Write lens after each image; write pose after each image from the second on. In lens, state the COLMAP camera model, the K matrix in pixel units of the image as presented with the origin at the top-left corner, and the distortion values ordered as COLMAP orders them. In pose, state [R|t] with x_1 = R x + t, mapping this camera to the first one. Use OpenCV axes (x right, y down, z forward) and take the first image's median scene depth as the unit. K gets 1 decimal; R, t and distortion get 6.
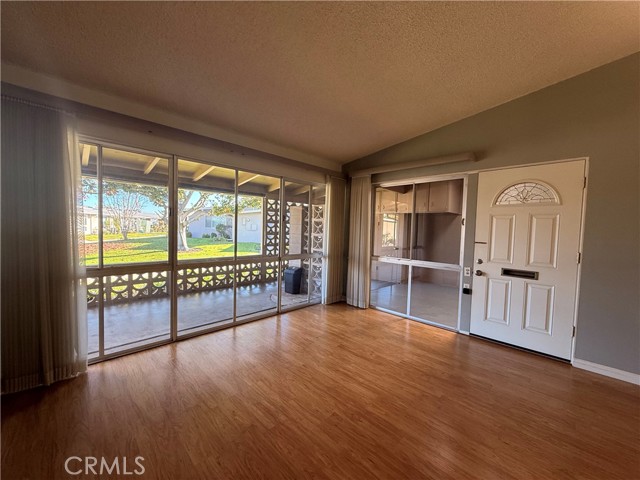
lens RADIAL K [[254.0, 0, 320.7], [0, 254.0, 240.6], [0, 0, 1]] dist [-0.000108, 0.001274]
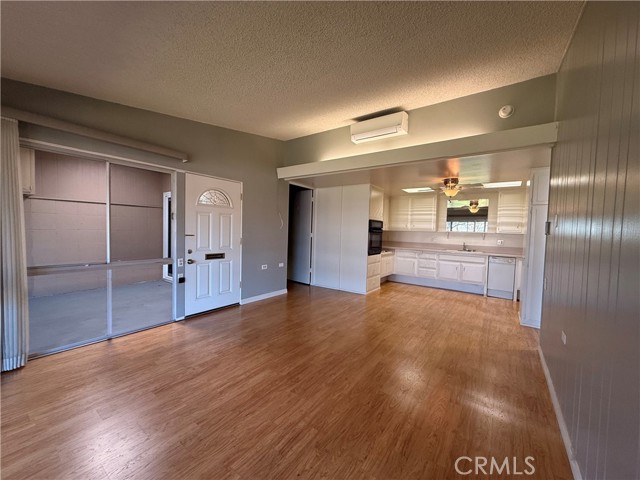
lens RADIAL K [[254.0, 0, 320.2], [0, 254.0, 243.8], [0, 0, 1]] dist [-0.000108, 0.001274]
pose [[-0.149517, -0.086993, 0.984925, -0.654979], [0.014071, 0.995834, 0.090092, -0.052979], [-0.988659, 0.027329, -0.147670, 0.646763]]
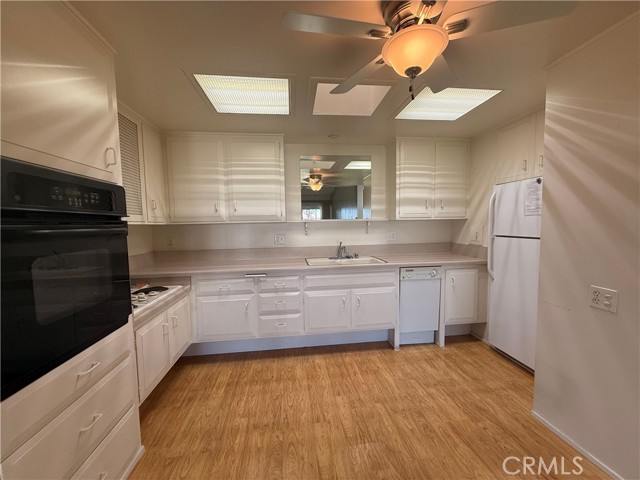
lens RADIAL K [[254.0, 0, 321.6], [0, 254.0, 239.2], [0, 0, 1]] dist [-0.000108, 0.001274]
pose [[-0.786715, -0.056434, 0.614731, 0.678606], [0.023001, 0.992441, 0.120544, 0.007041], [-0.616887, 0.108974, -0.779471, 0.002758]]
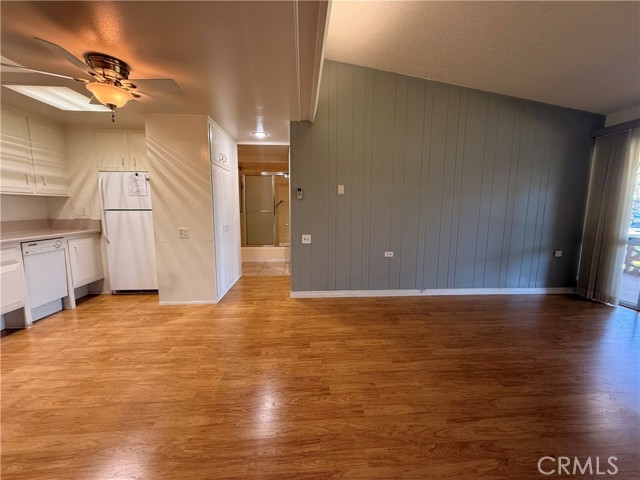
lens RADIAL K [[254.0, 0, 320.9], [0, 254.0, 240.9], [0, 0, 1]] dist [-0.000108, 0.001274]
pose [[-0.657658, 0.070279, -0.750031, 0.988701], [-0.060170, 0.987557, 0.145295, 0.025435], [0.750910, 0.140684, -0.645246, 0.486855]]
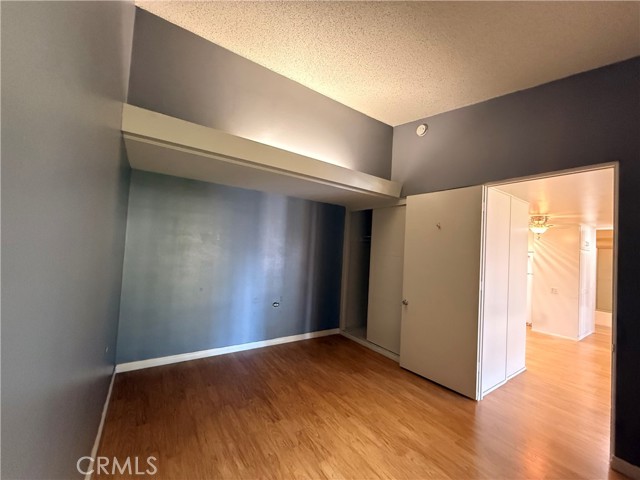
lens RADIAL K [[254.0, 0, 321.7], [0, 254.0, 236.5], [0, 0, 1]] dist [-0.000108, 0.001274]
pose [[-0.978732, -0.071516, 0.192274, 1.868362], [-0.072677, 0.997355, 0.001015, -0.079271], [-0.191838, -0.012980, -0.981341, 1.448565]]
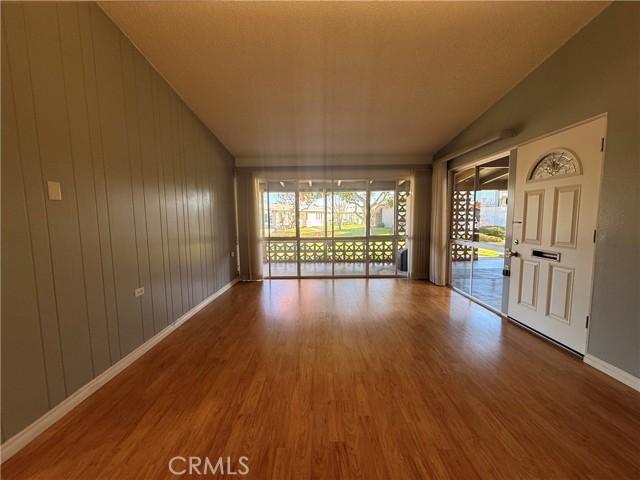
lens RADIAL K [[254.0, 0, 319.7], [0, 254.0, 239.8], [0, 0, 1]] dist [-0.000108, 0.001274]
pose [[0.704400, 0.025335, -0.709351, 0.864843], [-0.002119, 0.999433, 0.033591, 0.047757], [0.709800, -0.022159, 0.704055, -0.212238]]
